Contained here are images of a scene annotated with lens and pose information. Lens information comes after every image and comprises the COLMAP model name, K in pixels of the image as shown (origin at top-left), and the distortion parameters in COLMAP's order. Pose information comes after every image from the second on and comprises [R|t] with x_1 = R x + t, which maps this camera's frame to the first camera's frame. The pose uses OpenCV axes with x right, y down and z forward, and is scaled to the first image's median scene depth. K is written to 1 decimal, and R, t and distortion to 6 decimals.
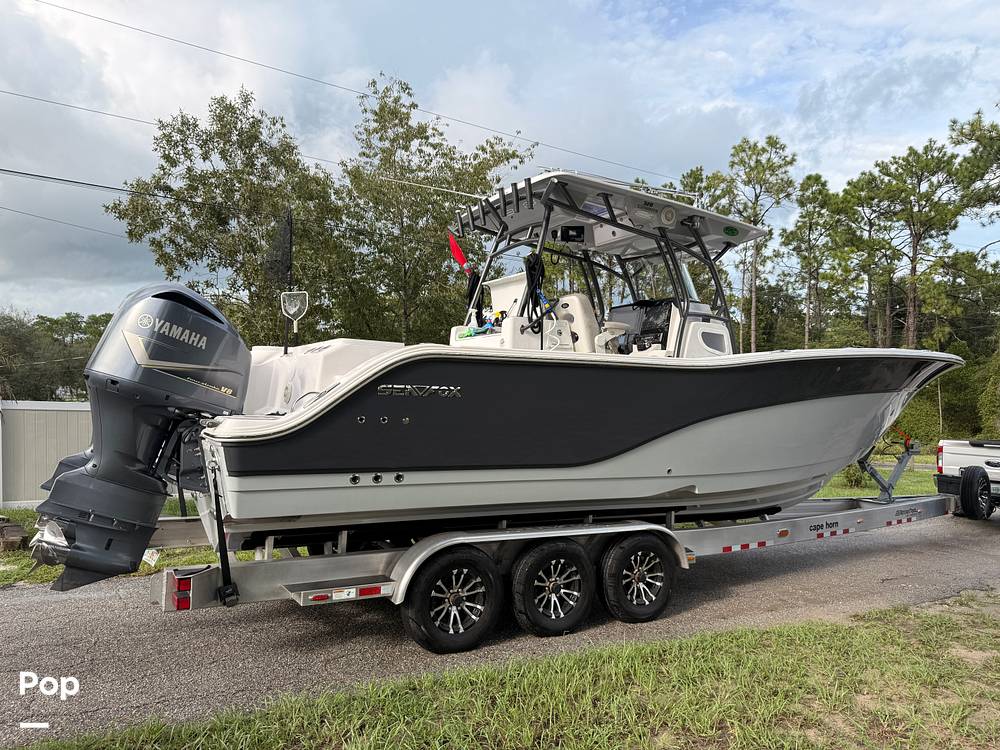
lens RADIAL K [[697.9, 0, 498.5], [0, 697.9, 333.7], [0, 0, 1]] dist [0.113331, -0.210580]
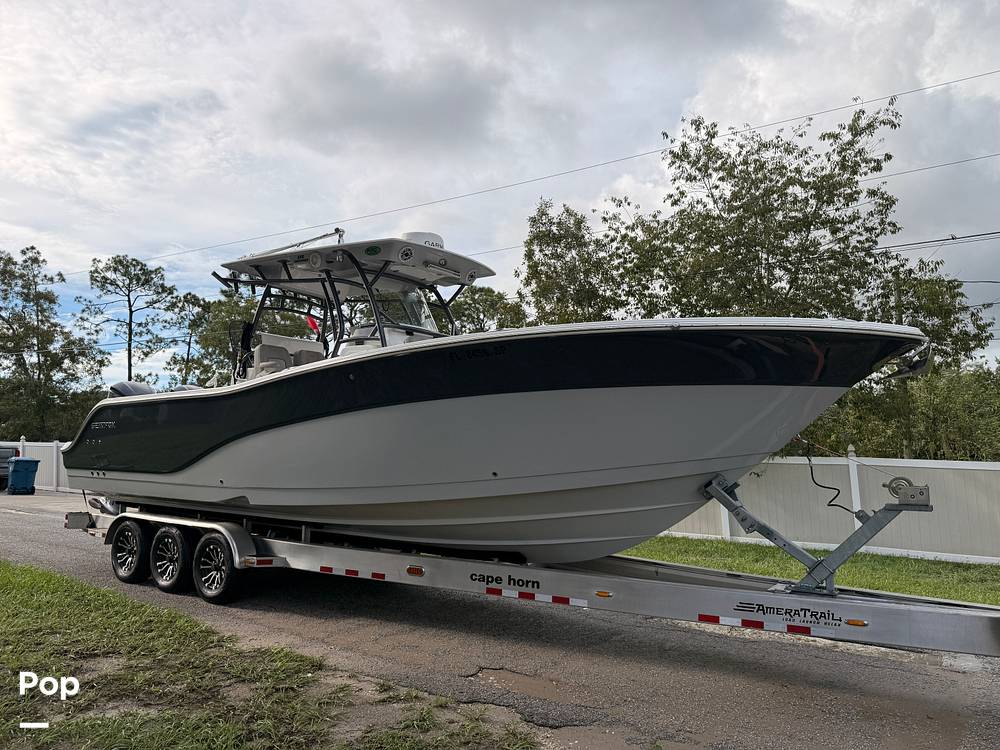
lens RADIAL K [[697.9, 0, 498.5], [0, 697.9, 333.7], [0, 0, 1]] dist [0.113331, -0.210580]
pose [[0.420833, -0.171791, -0.890723, 1.562323], [0.087904, 0.985006, -0.148444, 0.166046], [0.902869, -0.015828, 0.429624, 0.905175]]
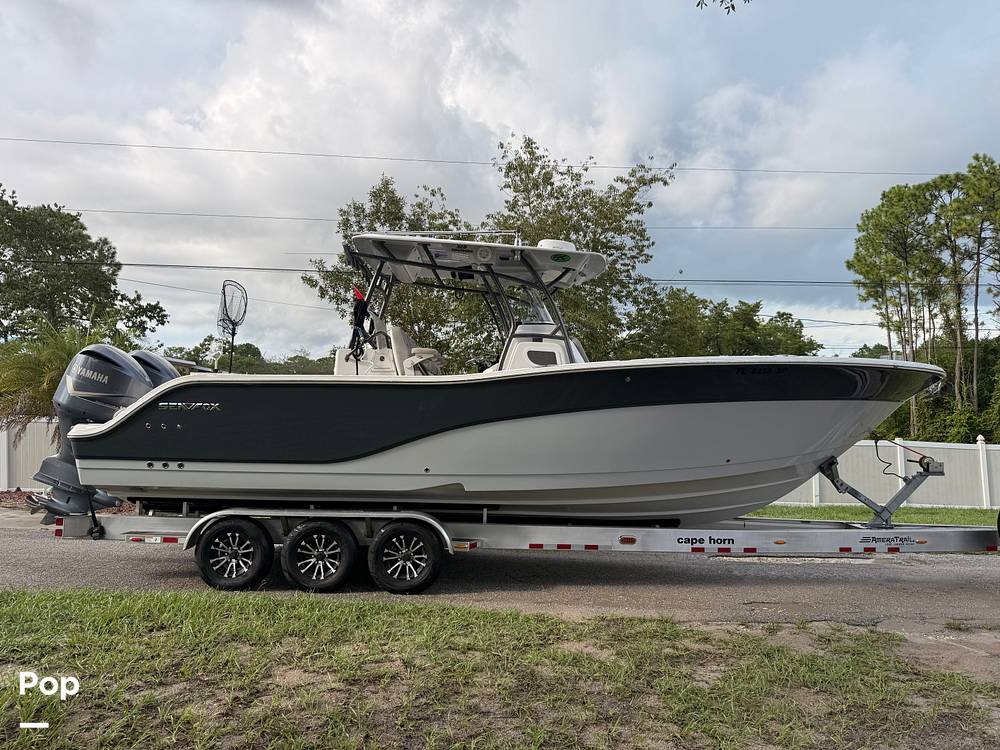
lens RADIAL K [[697.9, 0, 498.5], [0, 697.9, 333.7], [0, 0, 1]] dist [0.113331, -0.210580]
pose [[0.871804, -0.070700, -0.484726, 0.939008], [0.052182, 0.997303, -0.051610, 0.031009], [0.487067, 0.019699, 0.873142, 0.009628]]
